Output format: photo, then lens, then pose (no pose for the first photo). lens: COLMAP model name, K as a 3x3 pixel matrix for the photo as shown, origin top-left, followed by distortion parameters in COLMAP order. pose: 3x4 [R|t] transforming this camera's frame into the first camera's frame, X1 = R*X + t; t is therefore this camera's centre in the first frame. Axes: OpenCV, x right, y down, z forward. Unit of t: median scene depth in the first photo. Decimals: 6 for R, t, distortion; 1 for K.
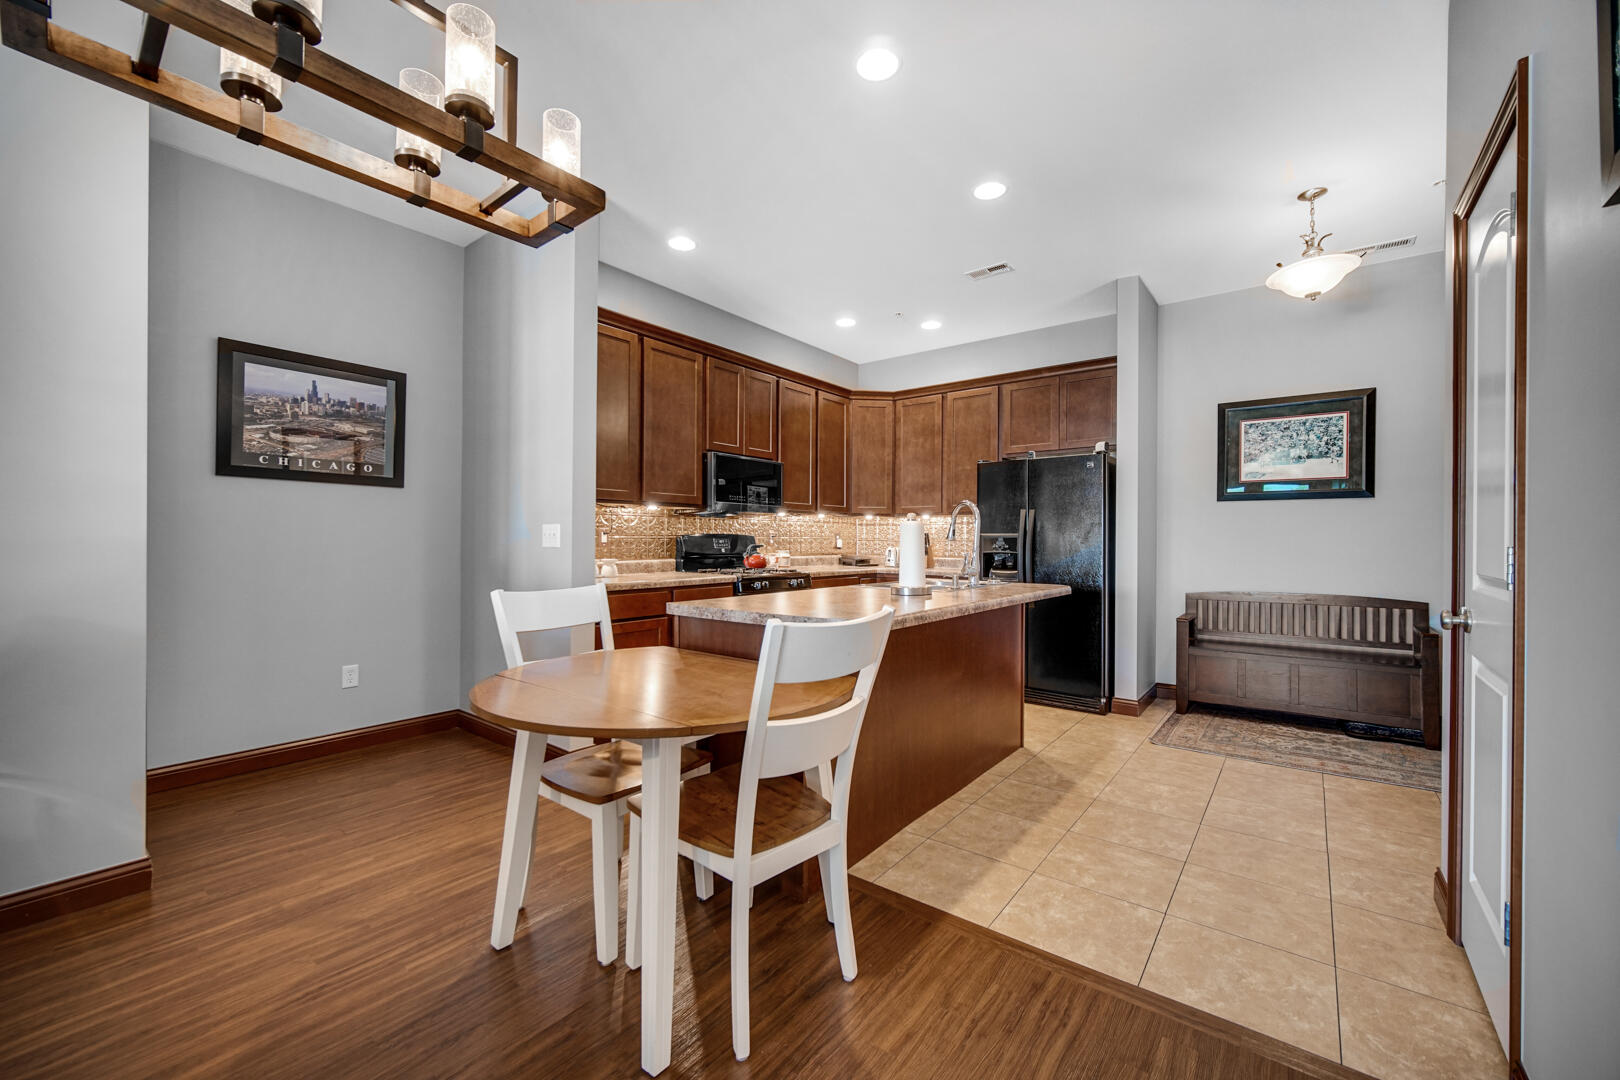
lens RADIAL K [[639.0, 0, 812.3], [0, 639.0, 536.5], [0, 0, 1]] dist [-0.001321, -0.000351]
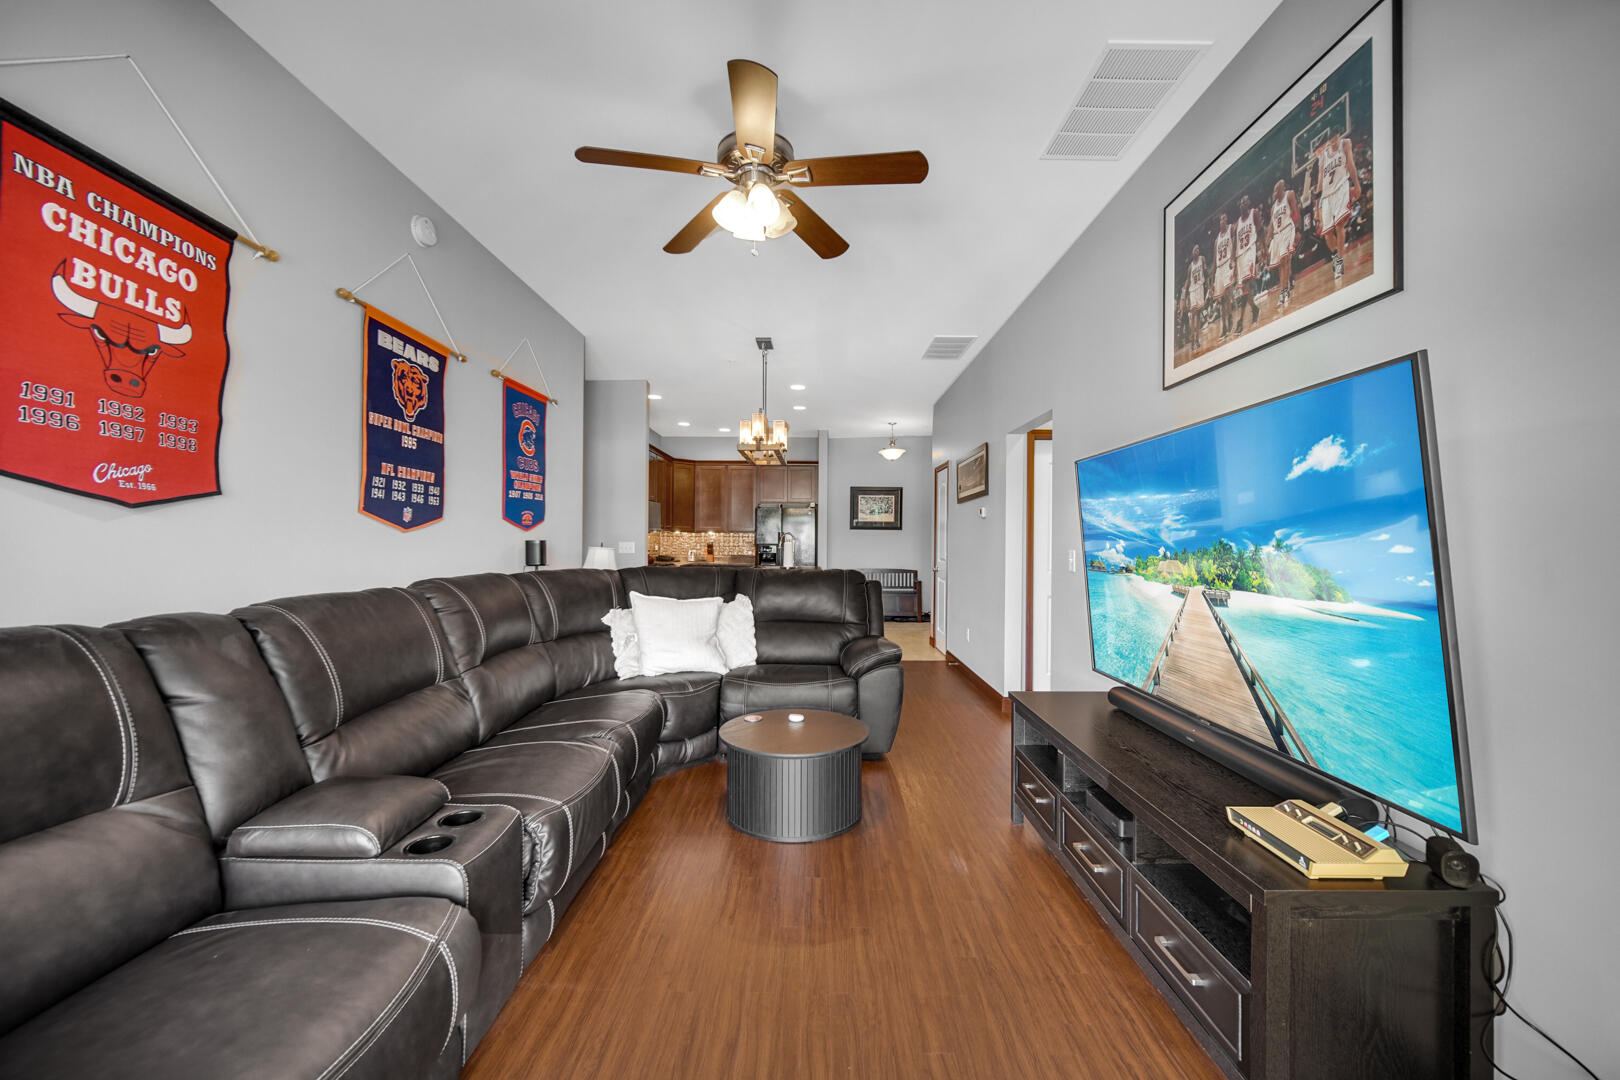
lens RADIAL K [[639.0, 0, 812.3], [0, 639.0, 536.5], [0, 0, 1]] dist [-0.001321, -0.000351]
pose [[0.775561, 0.008117, 0.631220, -0.966058], [-0.006522, 0.999967, -0.004846, -0.019322], [-0.631238, -0.000358, 0.775589, -0.721942]]
